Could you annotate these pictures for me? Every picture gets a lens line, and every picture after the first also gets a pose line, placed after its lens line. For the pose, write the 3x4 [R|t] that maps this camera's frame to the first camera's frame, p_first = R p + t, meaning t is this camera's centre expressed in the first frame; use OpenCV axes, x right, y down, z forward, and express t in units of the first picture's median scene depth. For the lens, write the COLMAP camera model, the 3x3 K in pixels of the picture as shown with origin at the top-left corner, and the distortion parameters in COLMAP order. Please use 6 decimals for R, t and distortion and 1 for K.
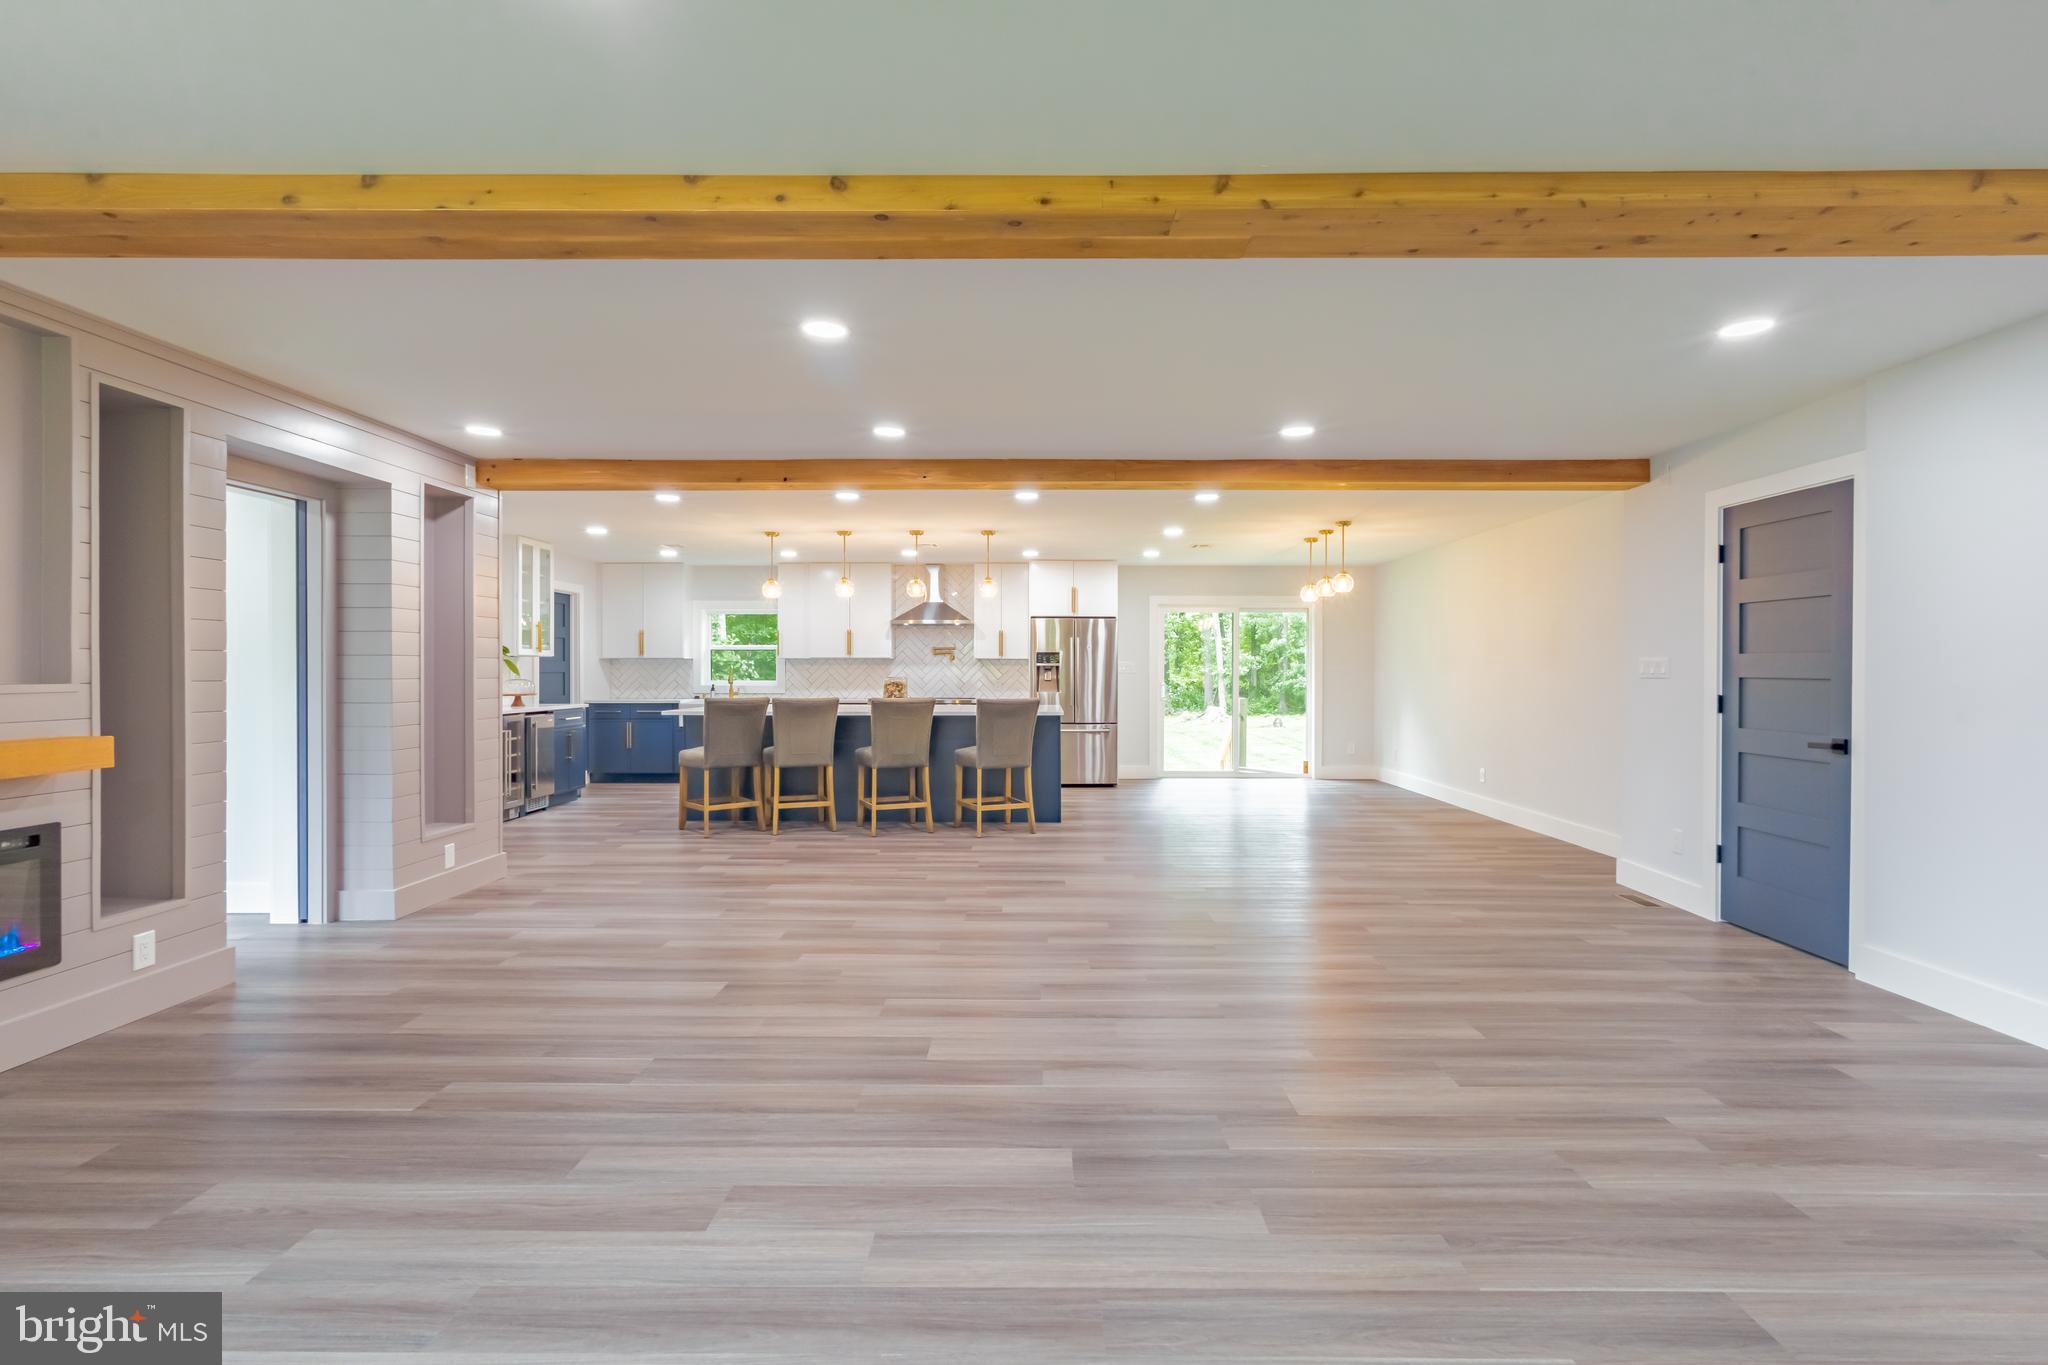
lens RADIAL K [[900.6, 0, 1155.4], [0, 900.6, 678.2], [0, 0, 1]] dist [0.001464, 0.000356]
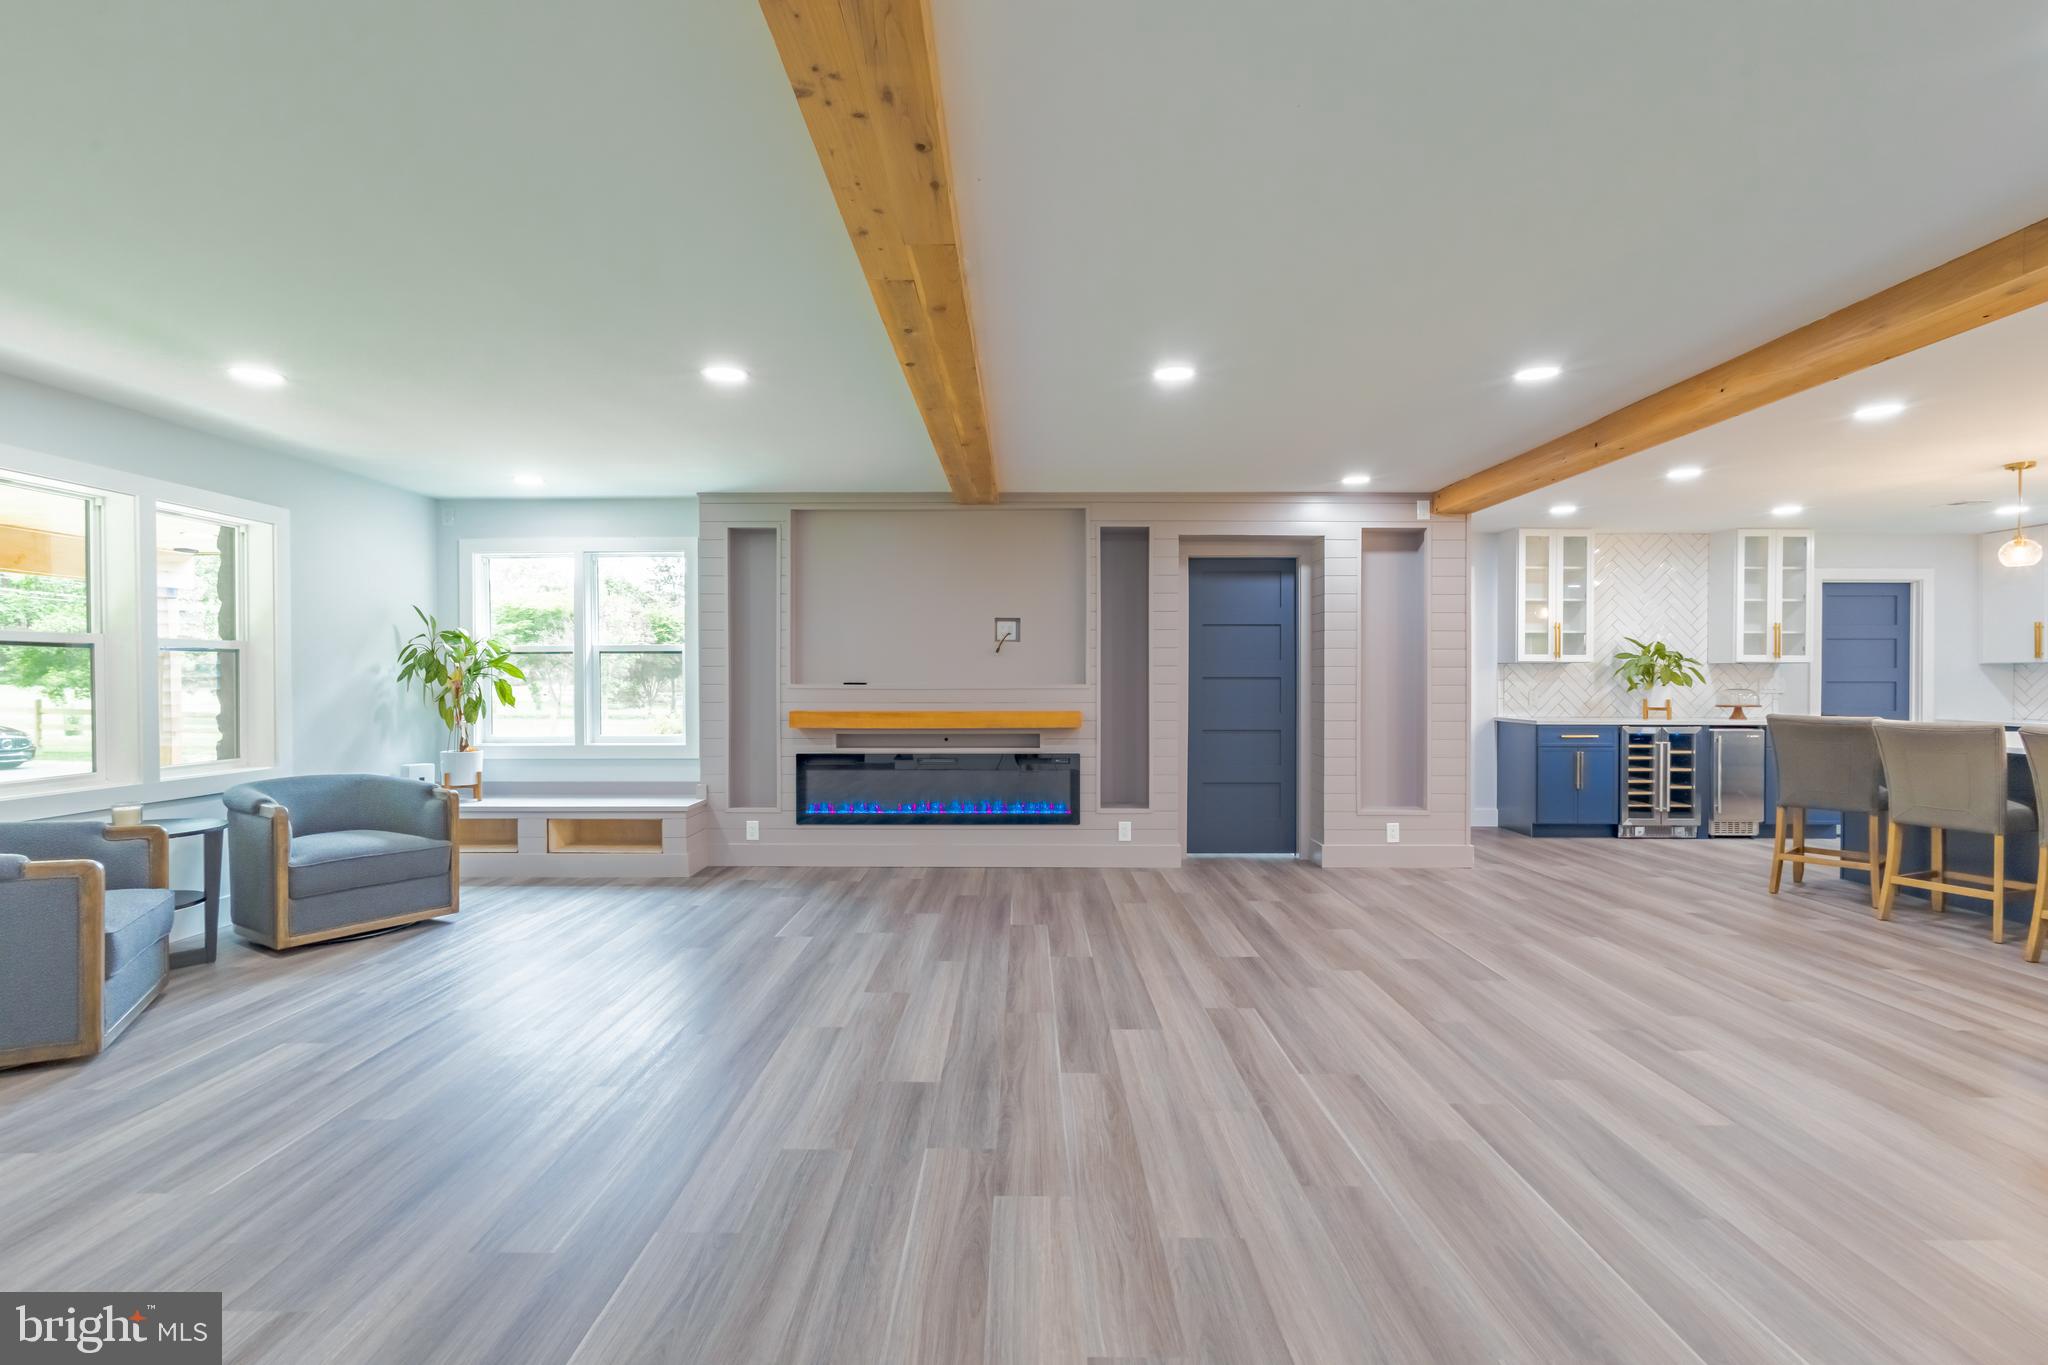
lens RADIAL K [[1019.9, 0, 1006.8], [0, 1019.9, 688.7], [0, 0, 1]] dist [0.000088, 0.000076]
pose [[-0.075187, 0.009470, -0.997124, 0.998341], [-0.010099, 0.999896, 0.010258, -0.005813], [0.997118, 0.010841, -0.075084, 0.963256]]
